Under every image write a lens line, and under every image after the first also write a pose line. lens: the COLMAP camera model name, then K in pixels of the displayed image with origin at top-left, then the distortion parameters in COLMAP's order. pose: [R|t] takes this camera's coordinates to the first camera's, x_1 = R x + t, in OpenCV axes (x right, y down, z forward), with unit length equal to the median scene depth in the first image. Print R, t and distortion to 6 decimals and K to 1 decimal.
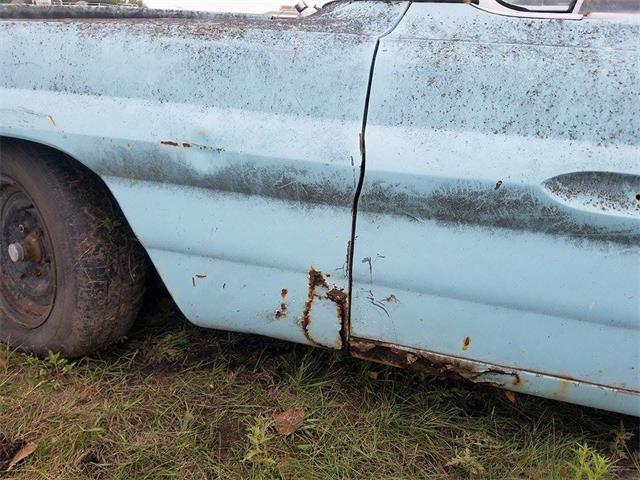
lens RADIAL K [[498.0, 0, 320.0], [0, 498.0, 240.0], [0, 0, 1]] dist [0.156638, -0.238600]
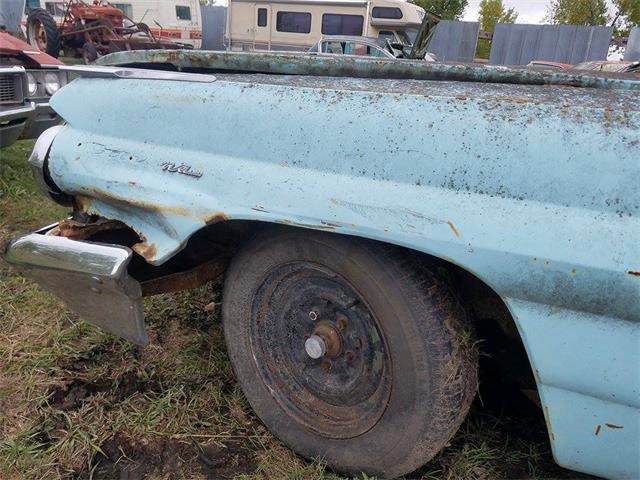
lens RADIAL K [[491.5, 0, 317.8], [0, 491.5, 247.2], [0, 0, 1]] dist [0.203639, -0.336354]
pose [[0.997146, 0.039328, -0.064450, -0.673613], [-0.036548, 0.998373, 0.043770, -0.228051], [0.066066, -0.041290, 0.996961, 0.205933]]
